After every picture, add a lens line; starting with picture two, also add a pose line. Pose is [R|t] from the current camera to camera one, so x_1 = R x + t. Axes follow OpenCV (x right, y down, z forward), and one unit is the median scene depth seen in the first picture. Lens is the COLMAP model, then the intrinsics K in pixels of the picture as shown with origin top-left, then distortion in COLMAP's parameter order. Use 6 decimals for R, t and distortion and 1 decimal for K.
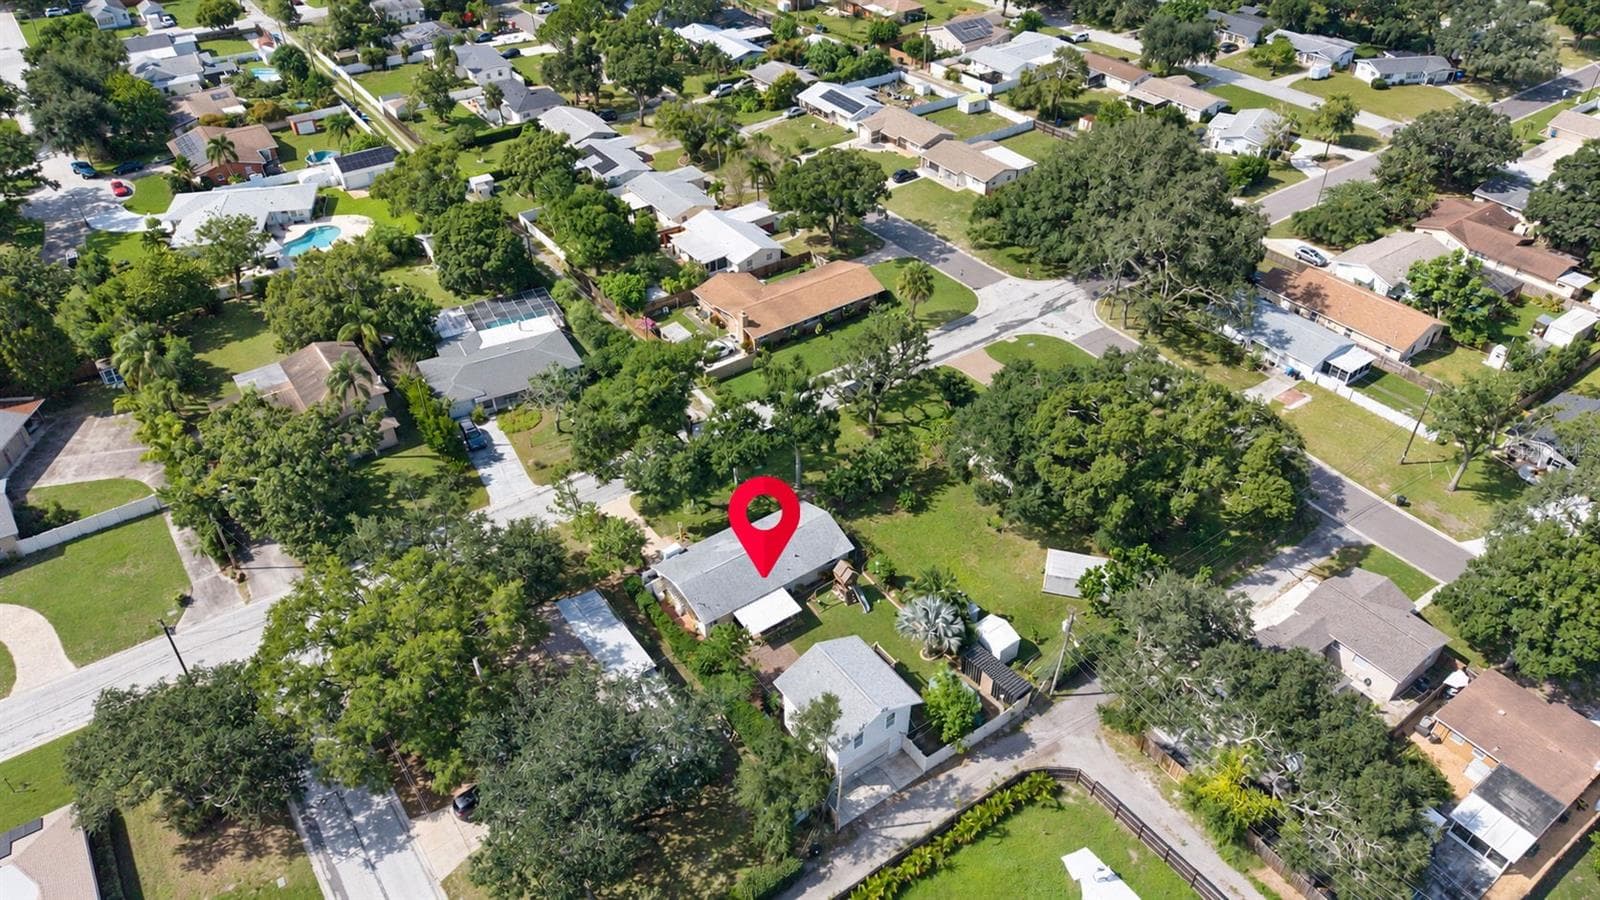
lens RADIAL K [[1060.3, 0, 800.0], [0, 1060.3, 450.0], [0, 0, 1]] dist [0.031345, -0.034570]
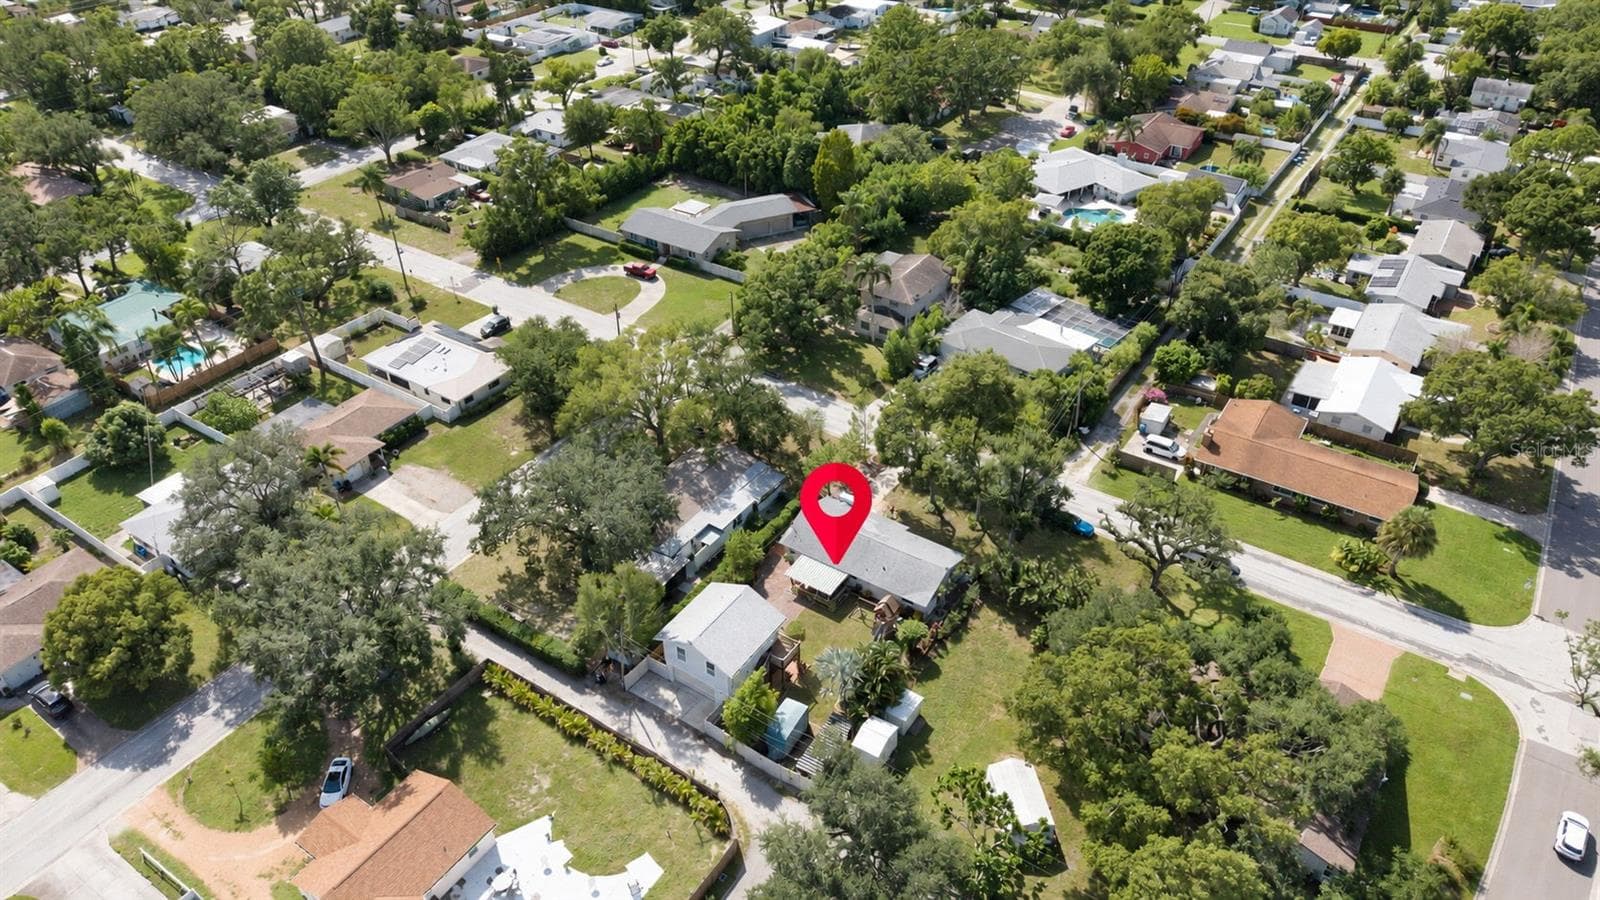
lens RADIAL K [[1060.3, 0, 800.0], [0, 1060.3, 450.0], [0, 0, 1]] dist [0.031345, -0.034570]
pose [[0.351405, 0.544149, -0.761851, 0.463372], [-0.569931, 0.769928, 0.287036, -0.159039], [0.742760, 0.333336, 0.580684, 0.199962]]
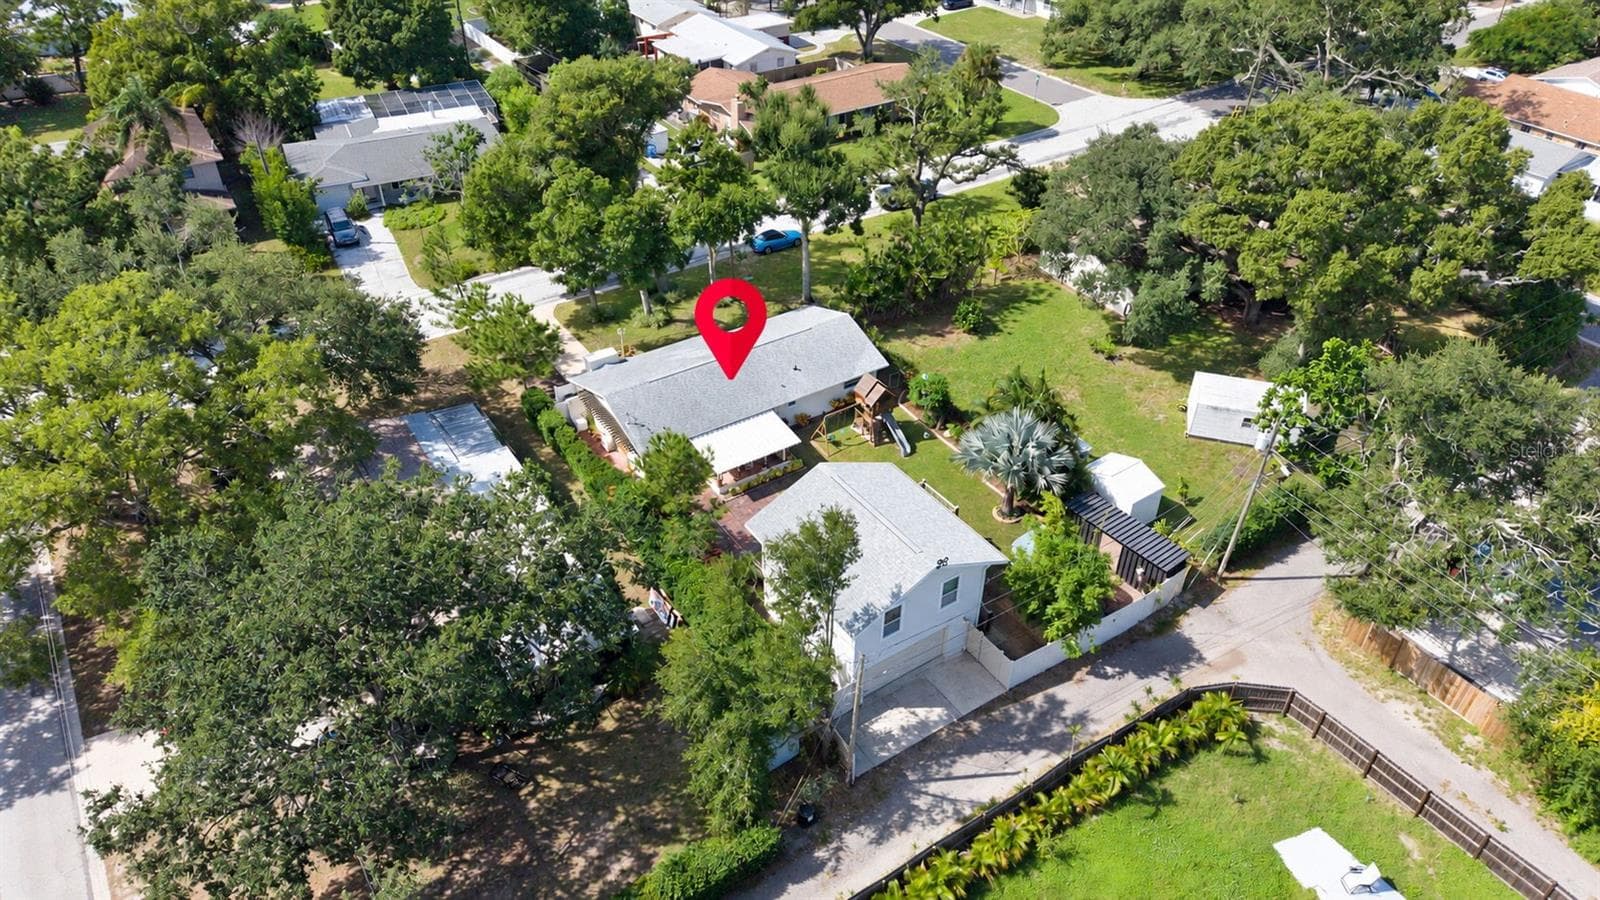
lens RADIAL K [[1060.3, 0, 800.0], [0, 1060.3, 450.0], [0, 0, 1]] dist [0.031345, -0.034570]
pose [[0.999396, 0.027255, -0.021547, 0.009255], [-0.027595, 0.999497, -0.015609, 0.107559], [0.021111, 0.016194, 0.999646, 0.247622]]
